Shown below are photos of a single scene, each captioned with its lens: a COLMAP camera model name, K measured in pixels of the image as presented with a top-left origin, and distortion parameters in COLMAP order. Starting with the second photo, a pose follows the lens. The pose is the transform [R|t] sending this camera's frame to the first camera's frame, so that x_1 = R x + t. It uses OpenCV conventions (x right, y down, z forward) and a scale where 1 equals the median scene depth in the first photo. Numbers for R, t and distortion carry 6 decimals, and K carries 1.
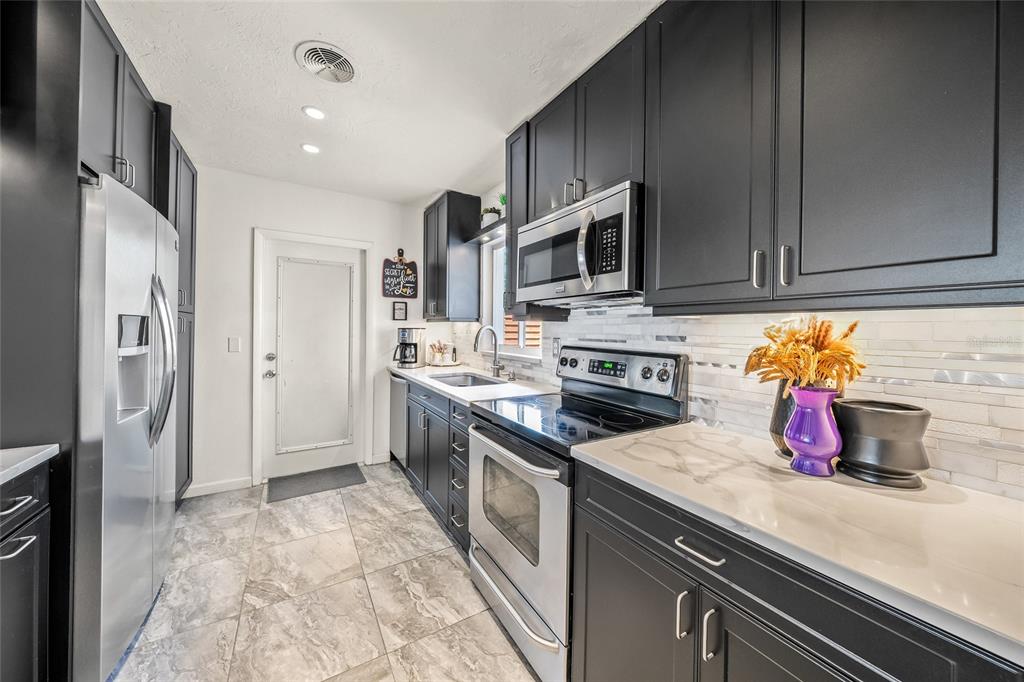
lens RADIAL K [[354.0, 0, 512.0], [0, 354.0, 329.3], [0, 0, 1]] dist [0.000317, -0.000042]
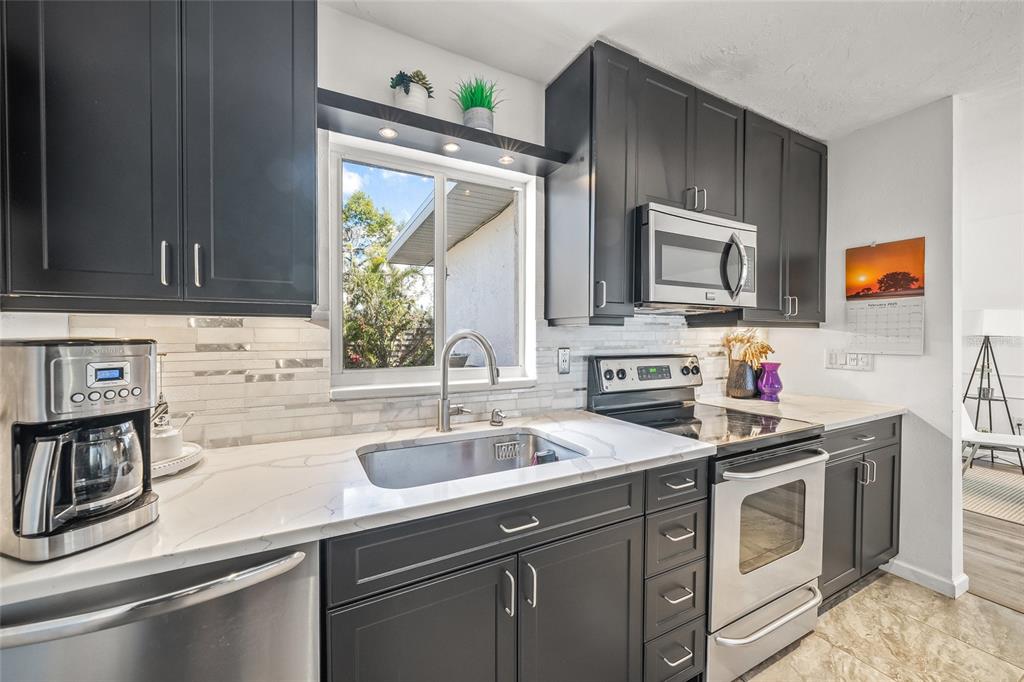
lens RADIAL K [[350.8, 0, 512.0], [0, 350.8, 341.0], [0, 0, 1]] dist [0.000006, -0.000269]
pose [[0.101665, -0.024646, 0.994513, -0.784662], [0.005080, 0.999693, 0.024255, -0.012213], [-0.994806, 0.002586, 0.101759, 1.265197]]
